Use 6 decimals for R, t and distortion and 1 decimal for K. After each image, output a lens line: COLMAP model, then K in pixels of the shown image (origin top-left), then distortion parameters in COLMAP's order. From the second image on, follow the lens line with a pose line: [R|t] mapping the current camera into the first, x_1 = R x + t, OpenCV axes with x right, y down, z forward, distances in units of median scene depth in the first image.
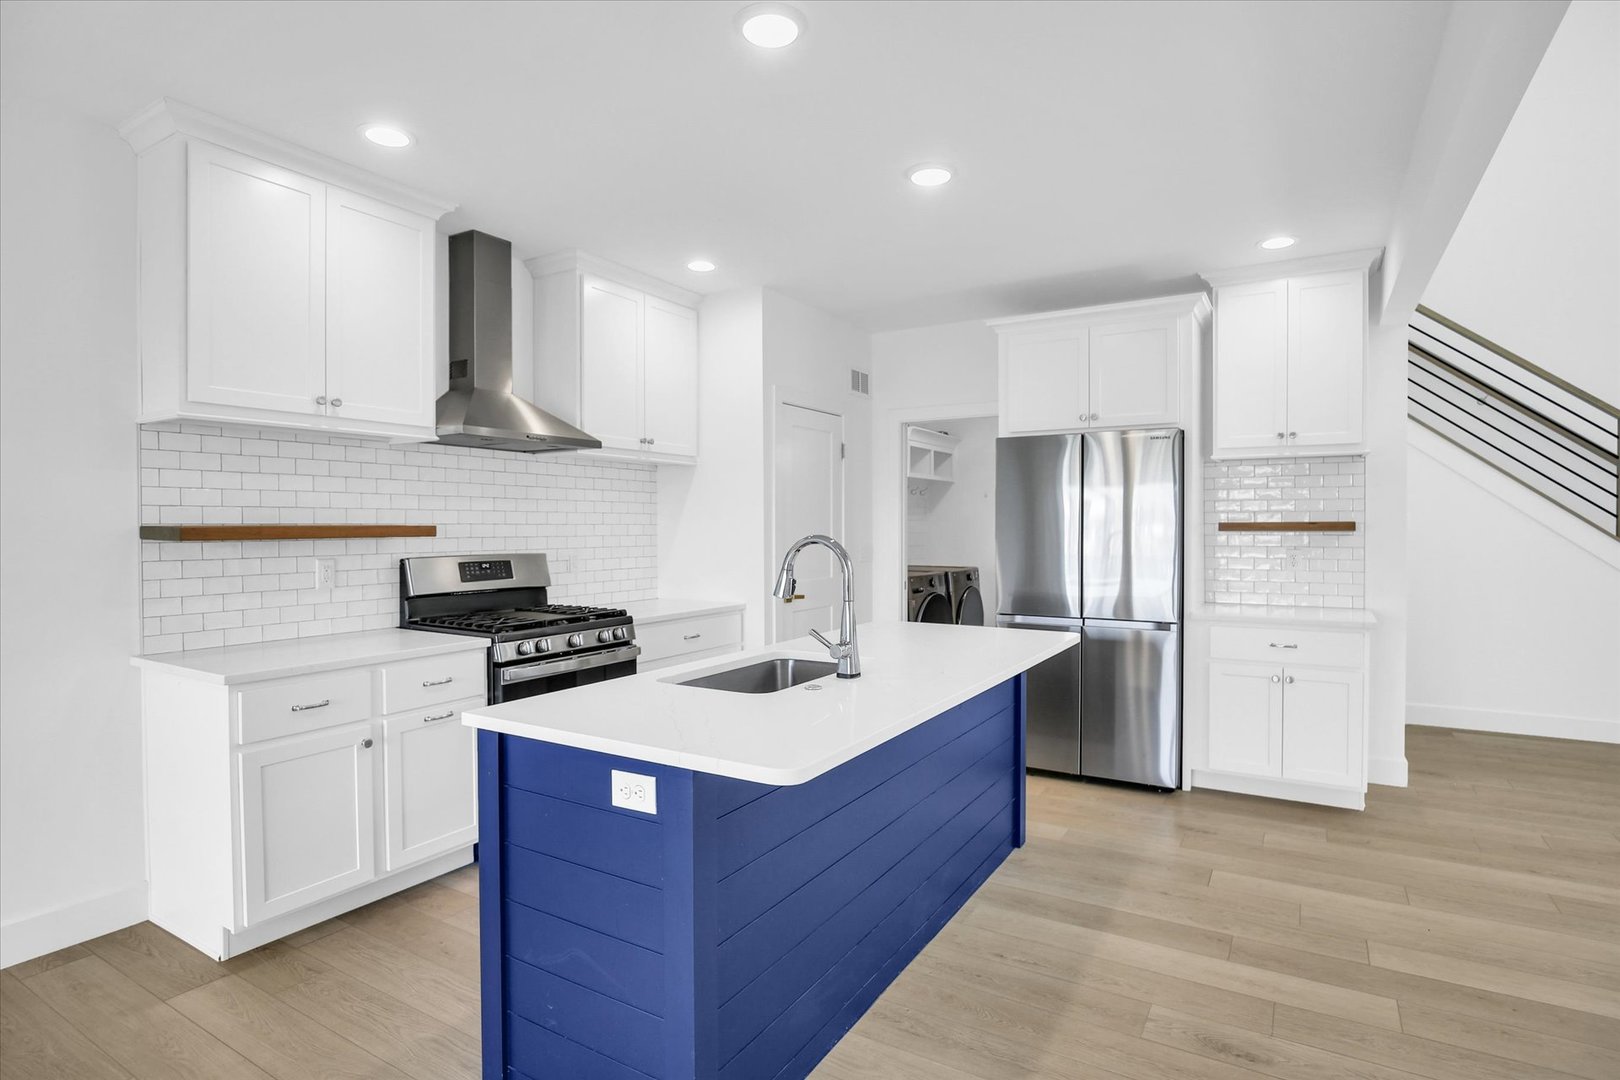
lens RADIAL K [[818.1, 0, 839.2], [0, 818.1, 518.3], [0, 0, 1]] dist [-0.001867, -0.000370]
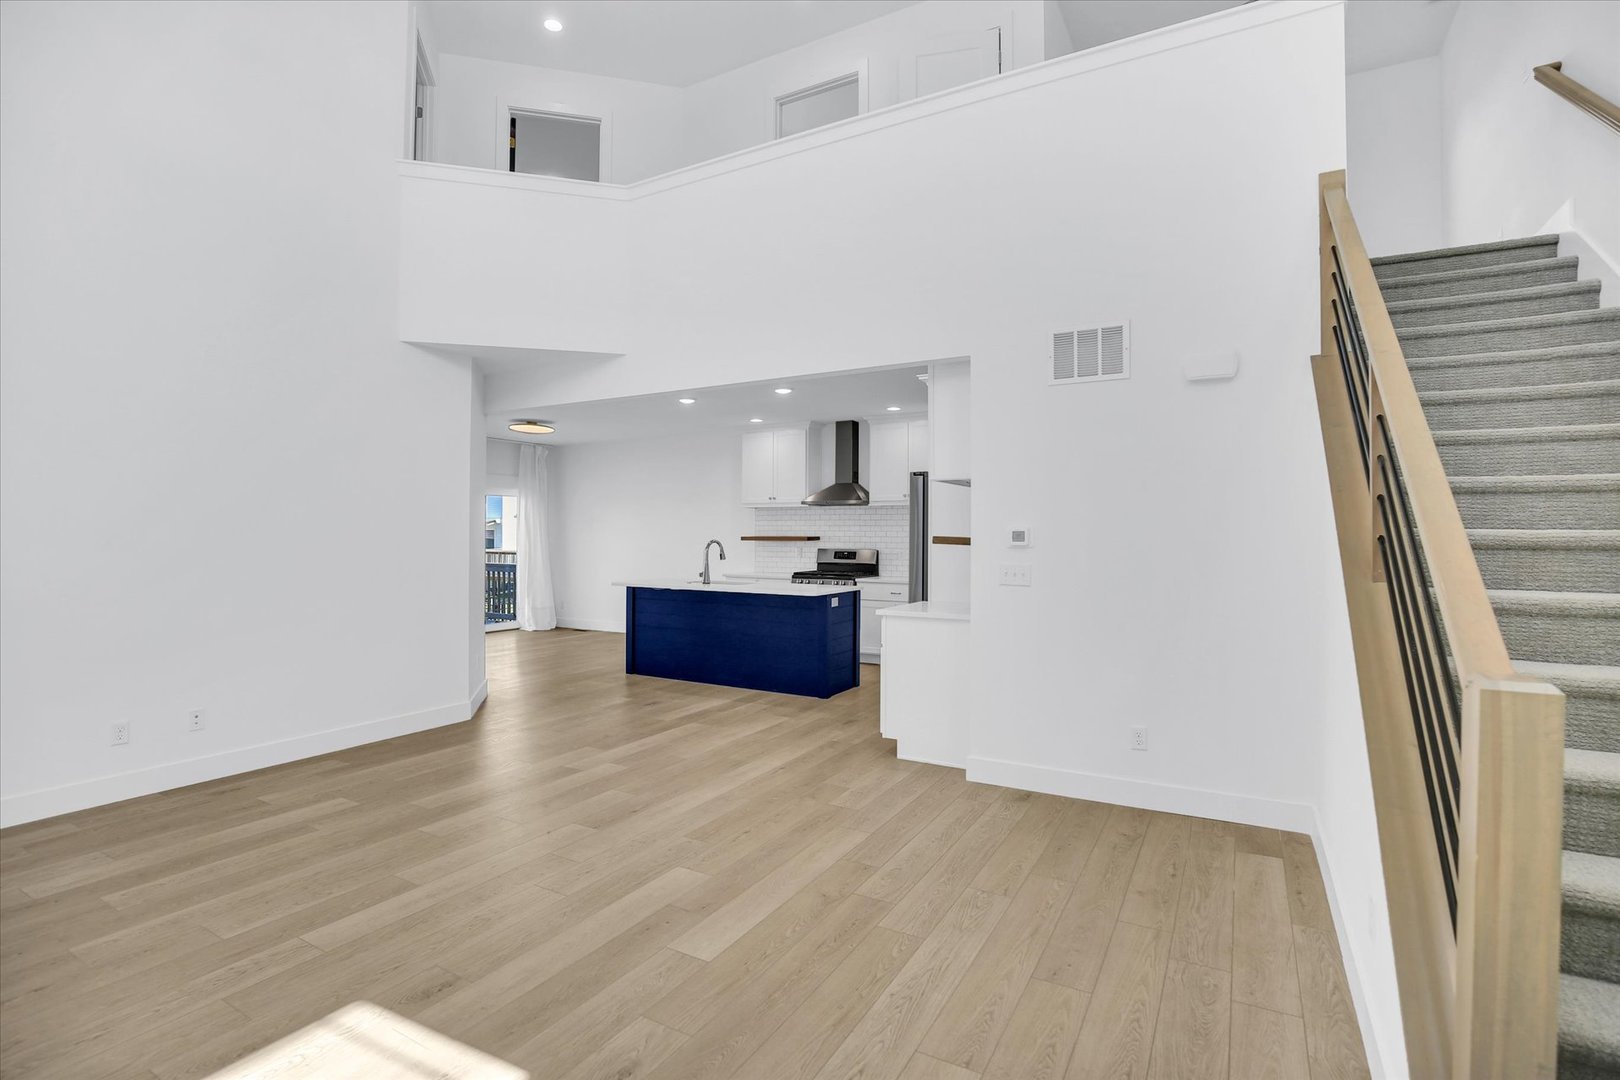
lens RADIAL K [[761.3, 0, 813.3], [0, 761.3, 537.5], [0, 0, 1]] dist [-0.023201, 0.000021]
pose [[0.018073, 0.001629, -0.999835, 1.904867], [-0.002239, 0.999996, 0.001588, 0.006989], [0.999834, 0.002210, 0.018077, 0.876101]]
